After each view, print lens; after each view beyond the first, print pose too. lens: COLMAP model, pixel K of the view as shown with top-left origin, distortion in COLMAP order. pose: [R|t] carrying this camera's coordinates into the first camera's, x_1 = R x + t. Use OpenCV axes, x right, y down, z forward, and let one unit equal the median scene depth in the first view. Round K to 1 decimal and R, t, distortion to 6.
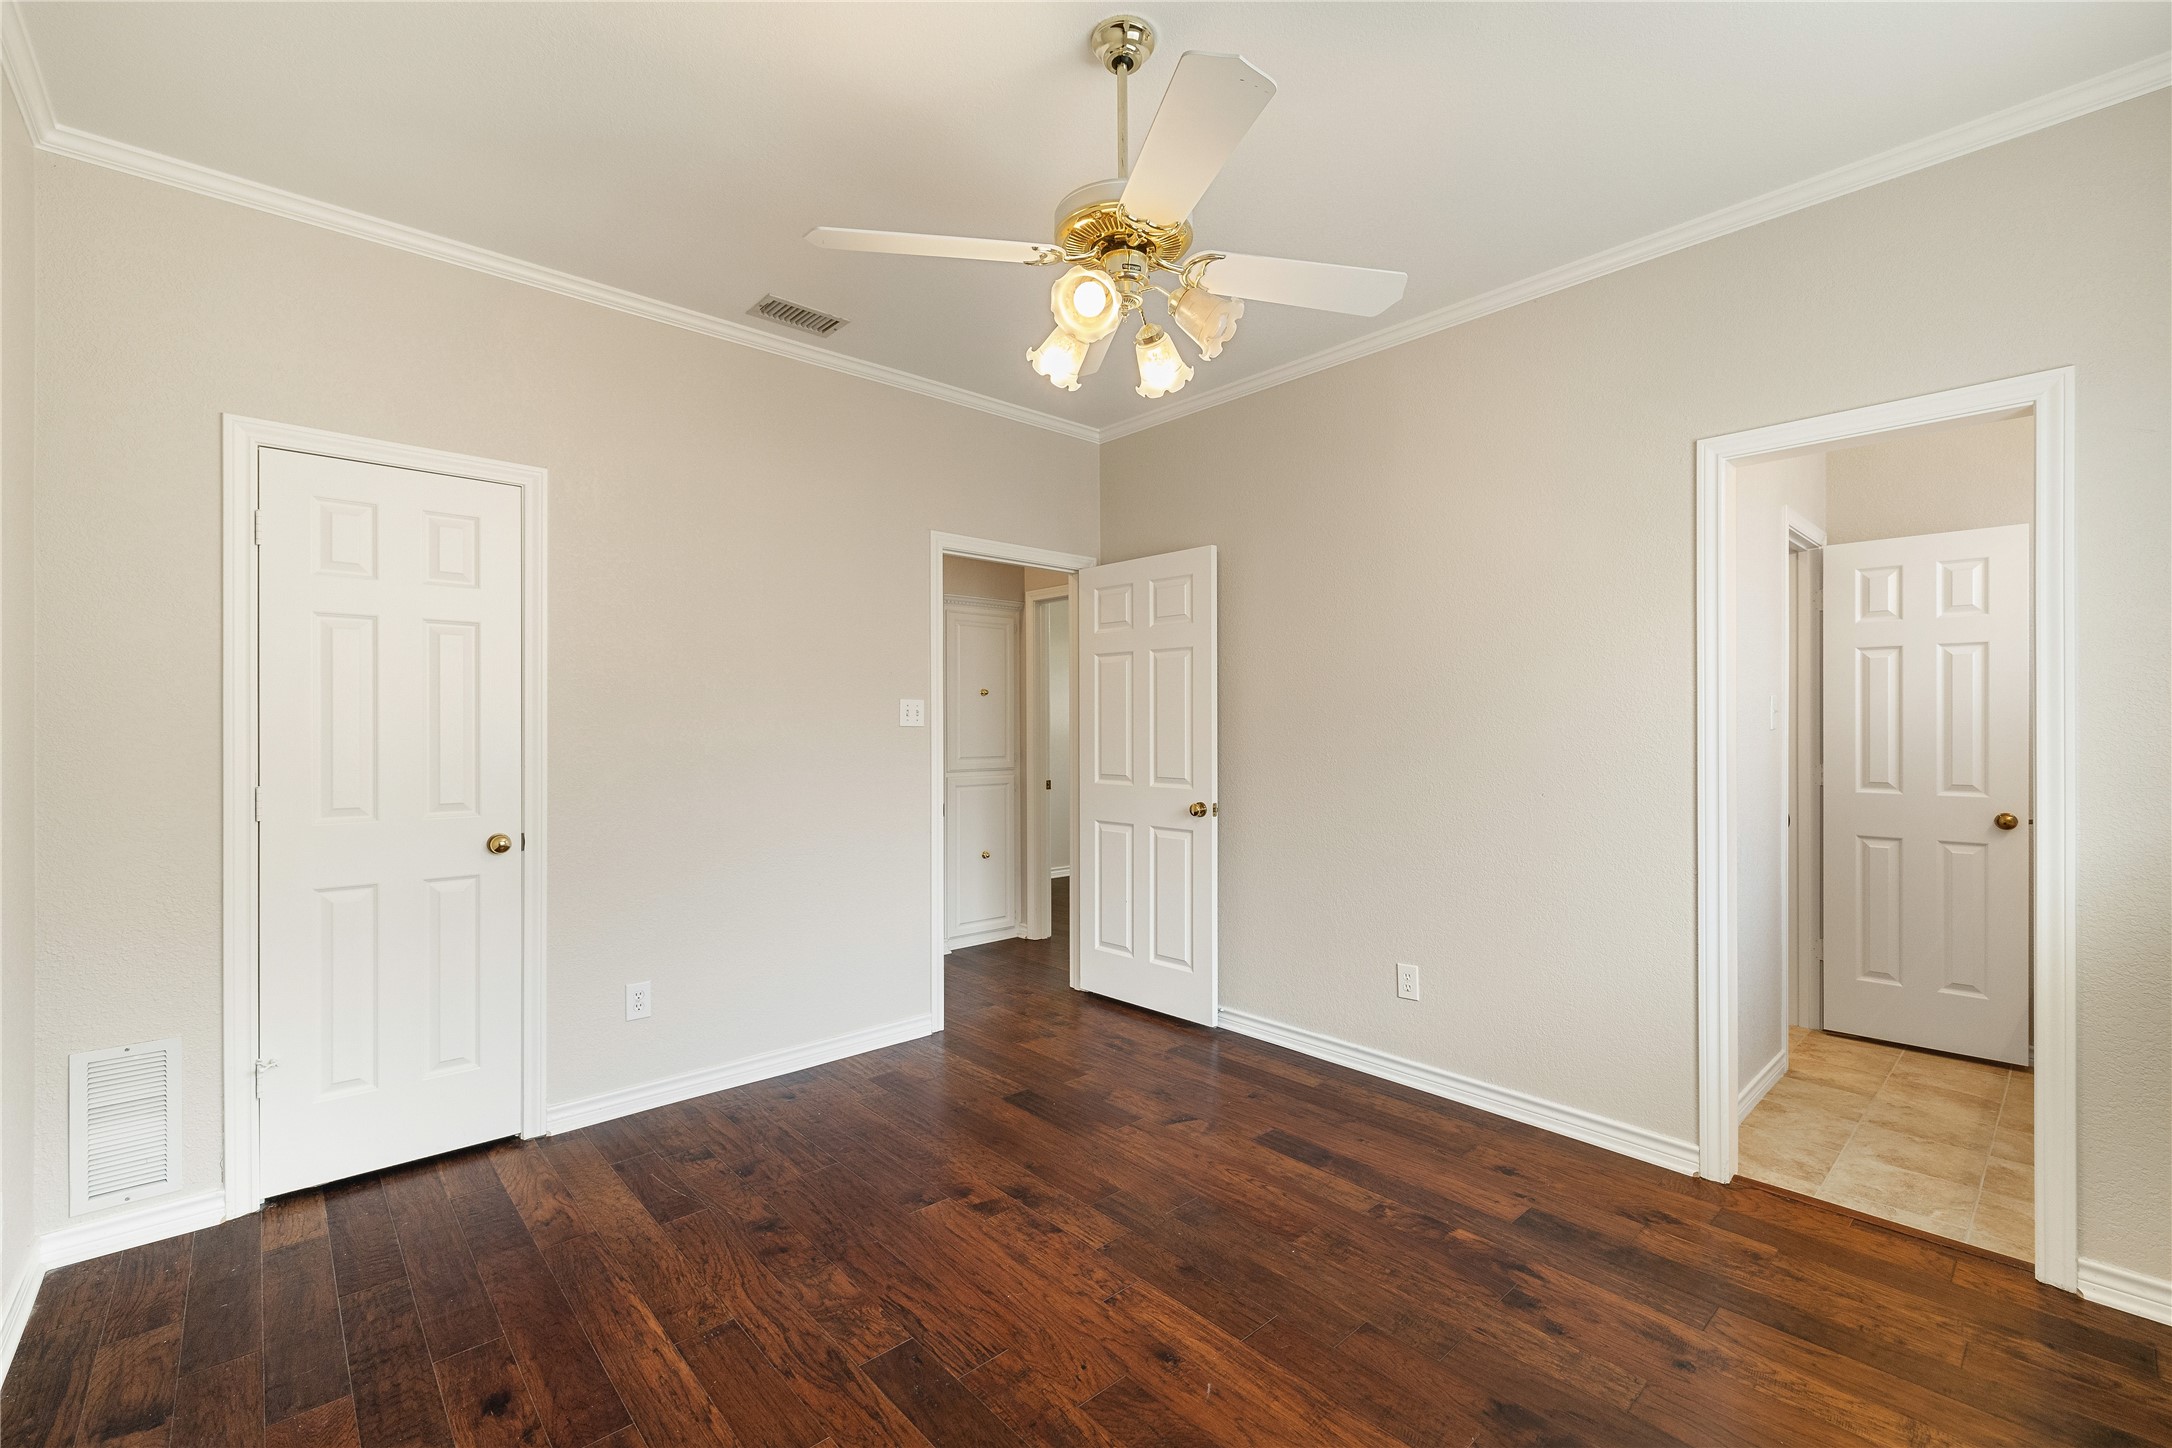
lens RADIAL K [[914.9, 0, 1094.5], [0, 914.9, 732.2], [0, 0, 1]] dist [0.002050, -0.000242]
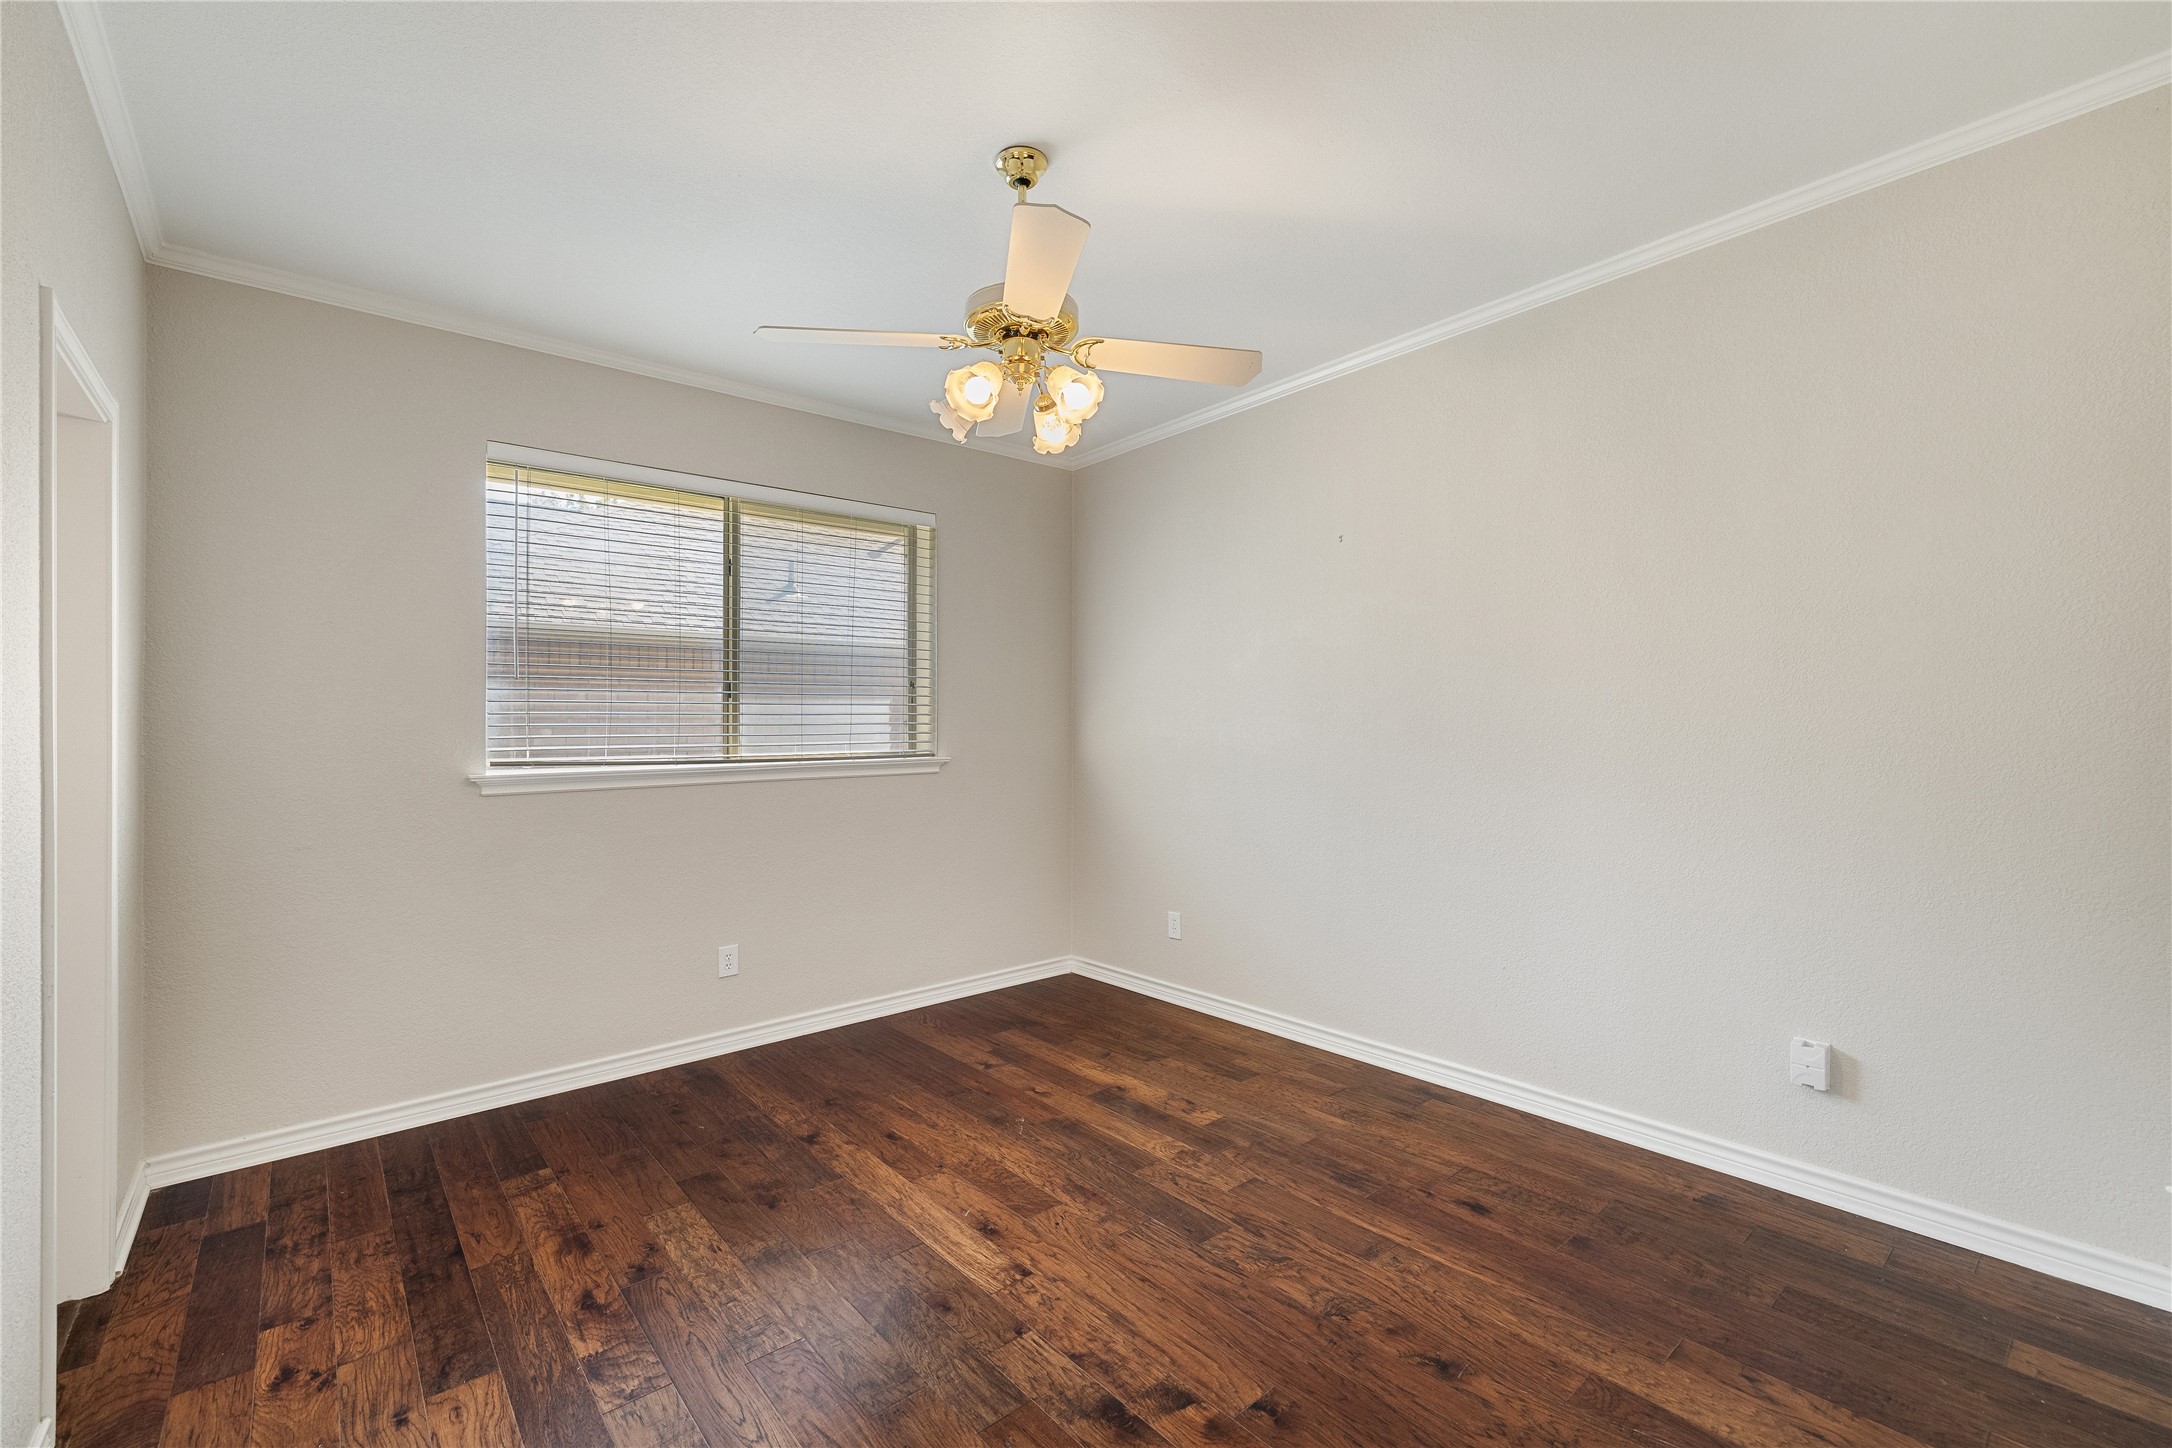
lens RADIAL K [[914.9, 0, 1094.5], [0, 914.9, 732.2], [0, 0, 1]] dist [0.002050, -0.000242]
pose [[-0.999478, 0.011822, 0.030050, -0.101424], [0.012151, 0.999868, 0.010793, -0.014249], [-0.029919, 0.011152, -0.999490, 2.077217]]
